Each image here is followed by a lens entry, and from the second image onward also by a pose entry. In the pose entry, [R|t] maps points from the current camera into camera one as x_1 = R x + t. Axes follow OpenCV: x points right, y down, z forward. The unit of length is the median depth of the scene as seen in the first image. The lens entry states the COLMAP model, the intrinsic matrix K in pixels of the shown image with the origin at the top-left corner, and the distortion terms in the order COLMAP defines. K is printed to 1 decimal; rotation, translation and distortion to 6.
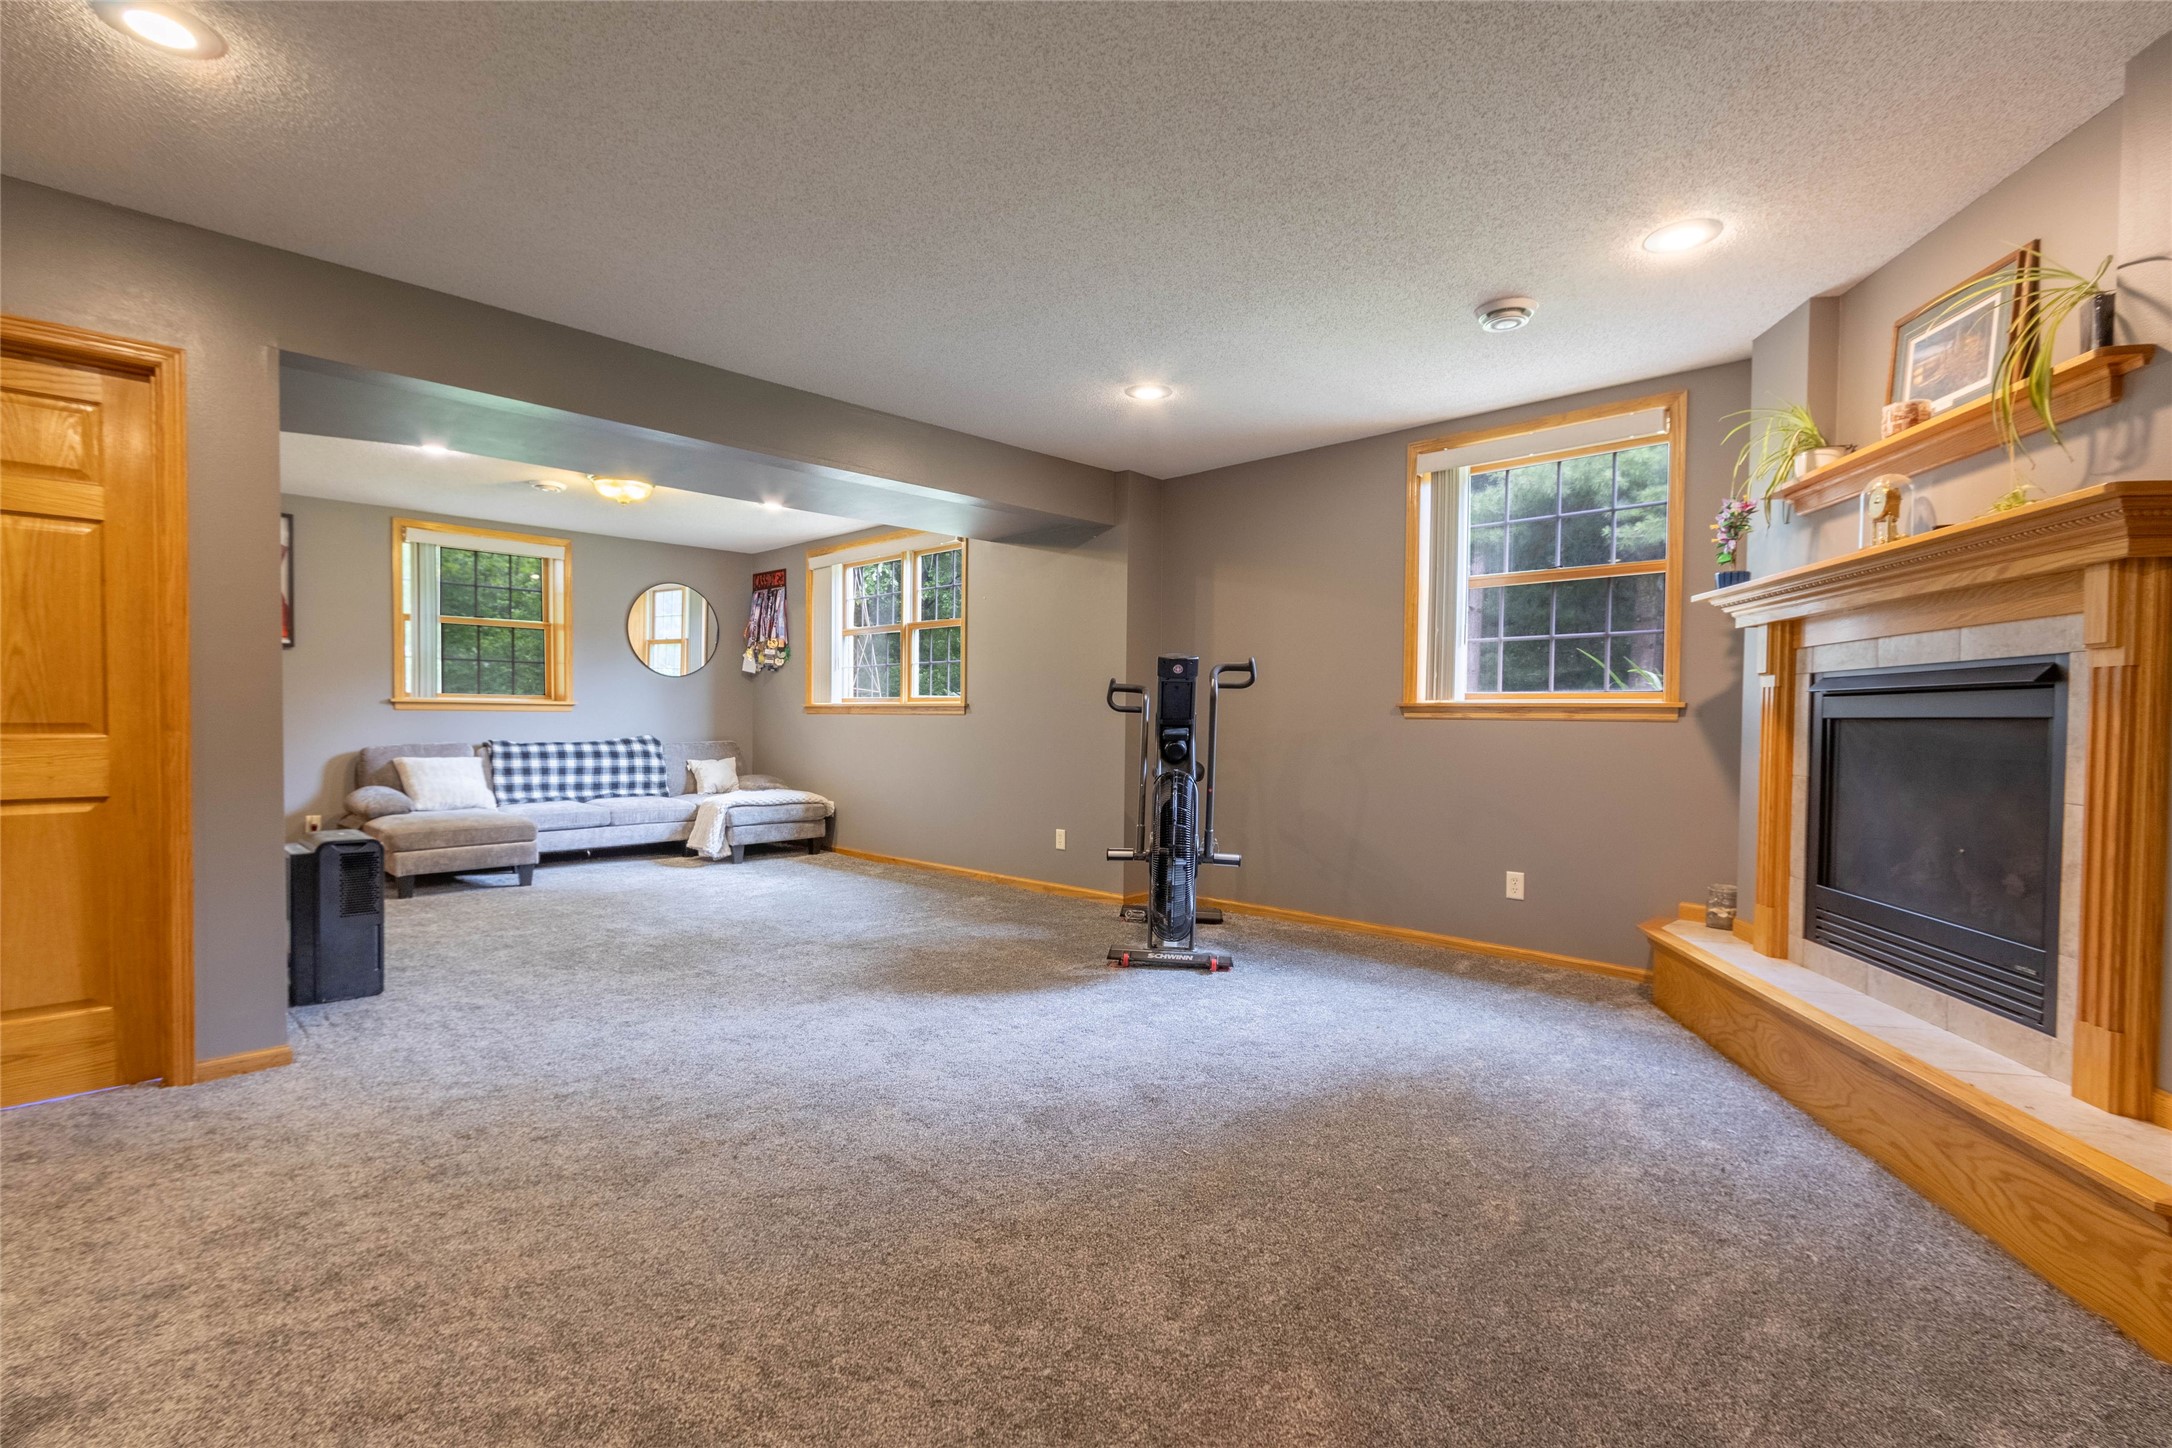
lens RADIAL K [[989.3, 0, 1056.4], [0, 989.3, 741.5], [0, 0, 1]] dist [0.002033, -0.001455]
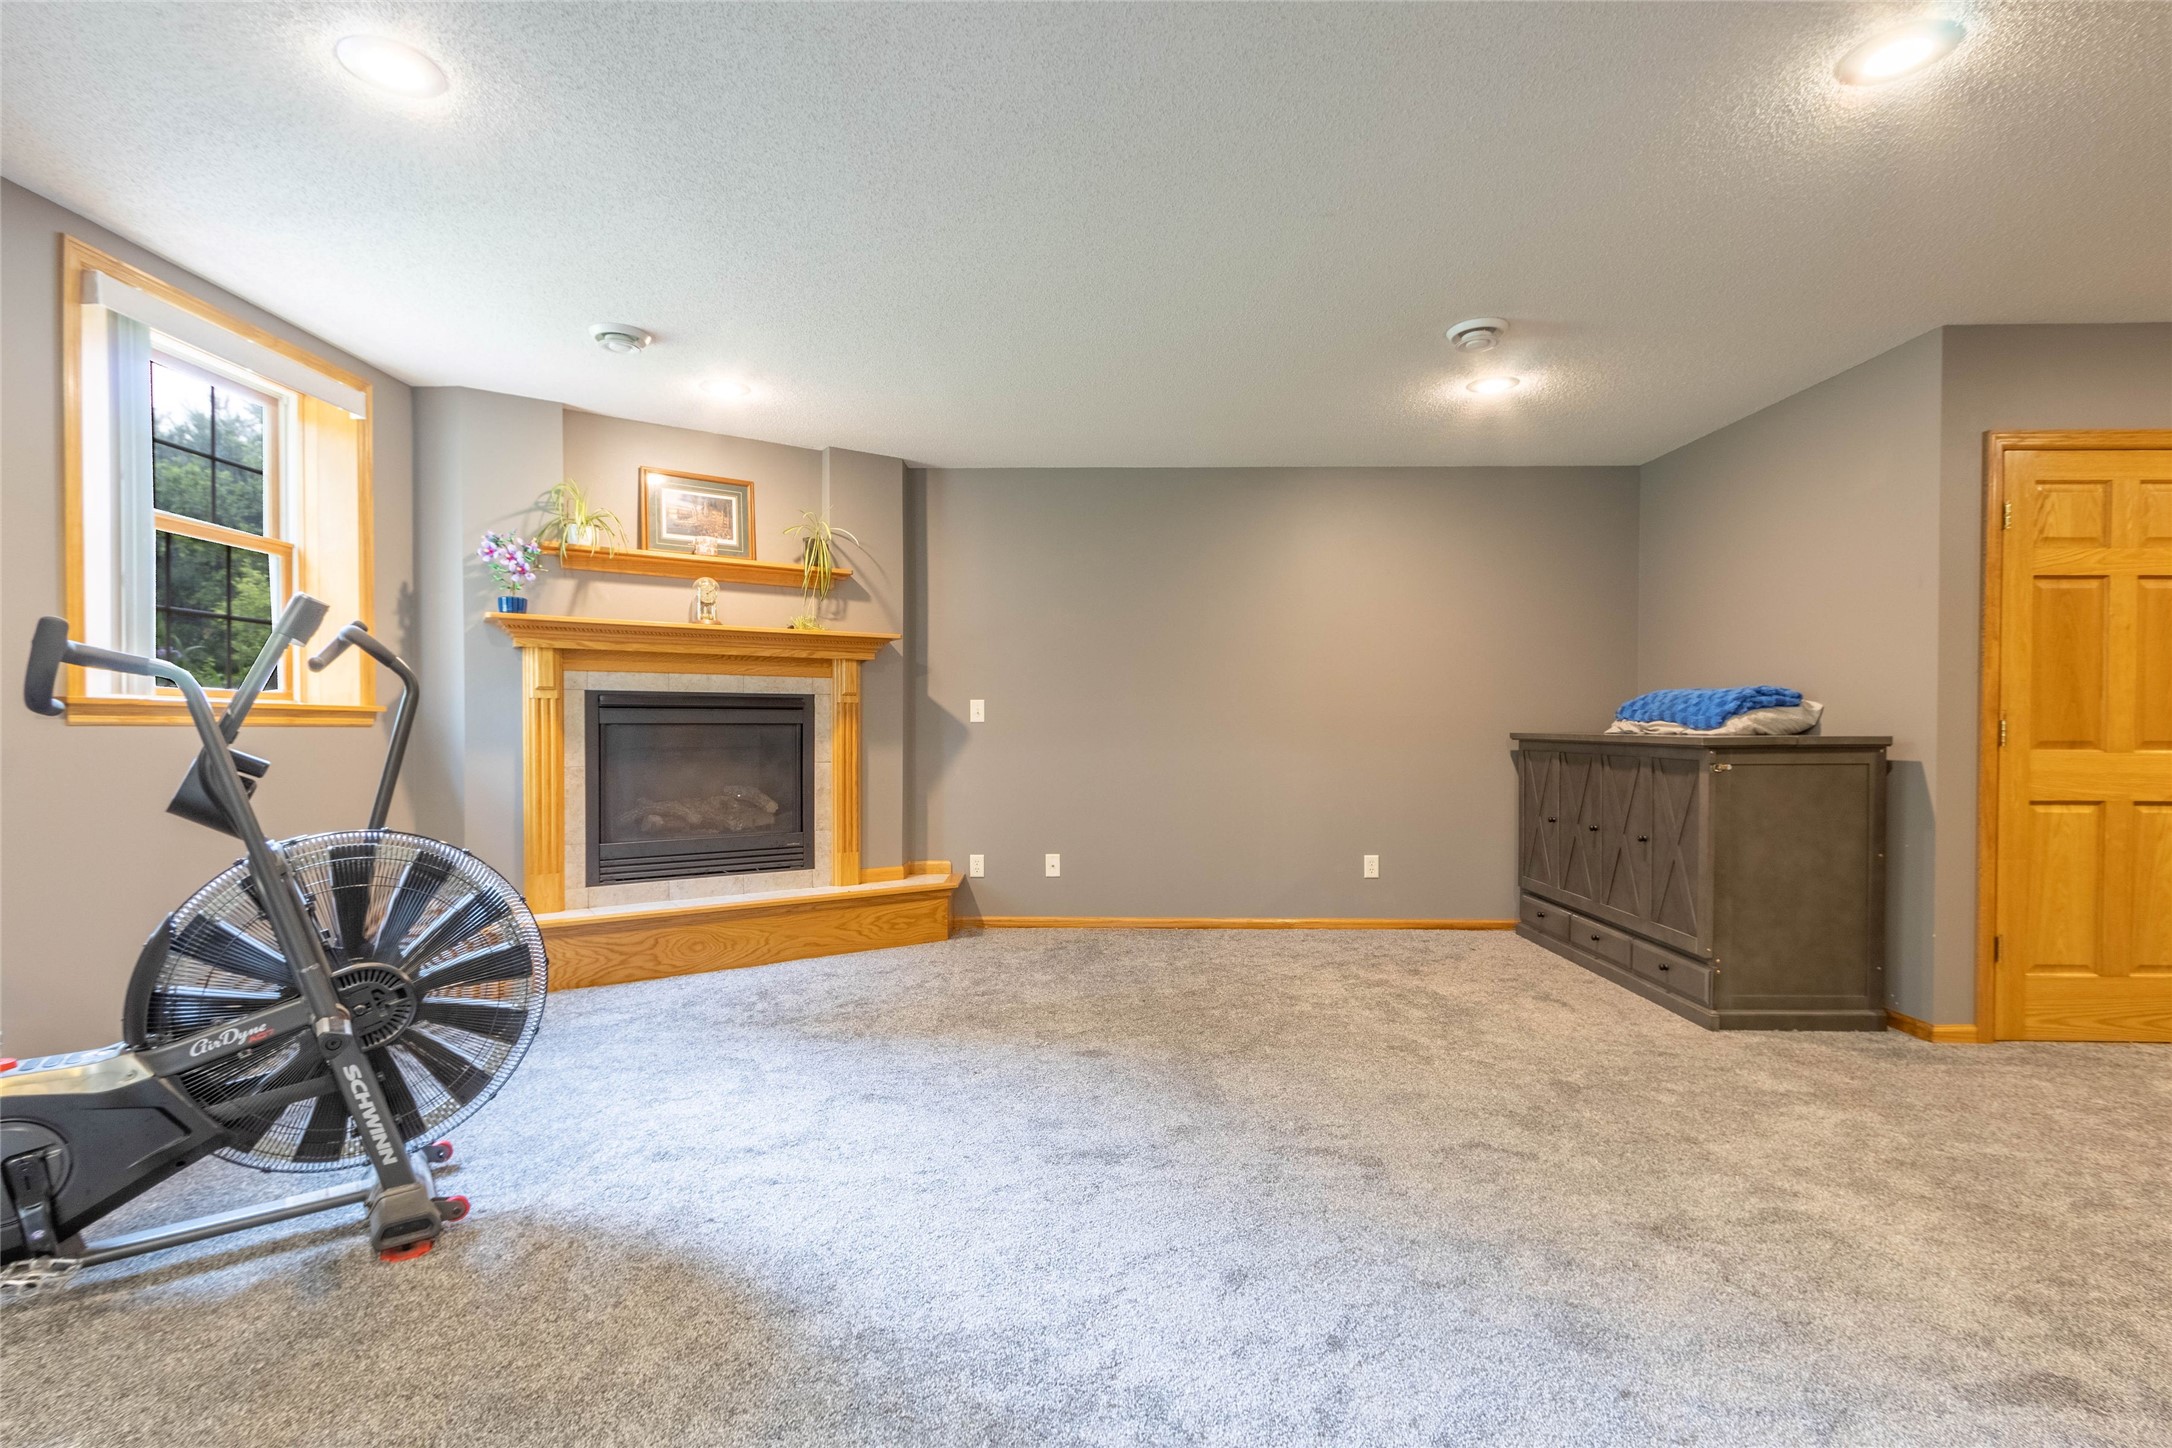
lens RADIAL K [[989.3, 0, 1056.4], [0, 989.3, 741.5], [0, 0, 1]] dist [0.002033, -0.001455]
pose [[-0.674941, -0.020635, 0.737583, -0.792600], [0.011943, 0.999172, 0.038882, -0.051683], [-0.737775, 0.035052, -0.674136, 1.696207]]
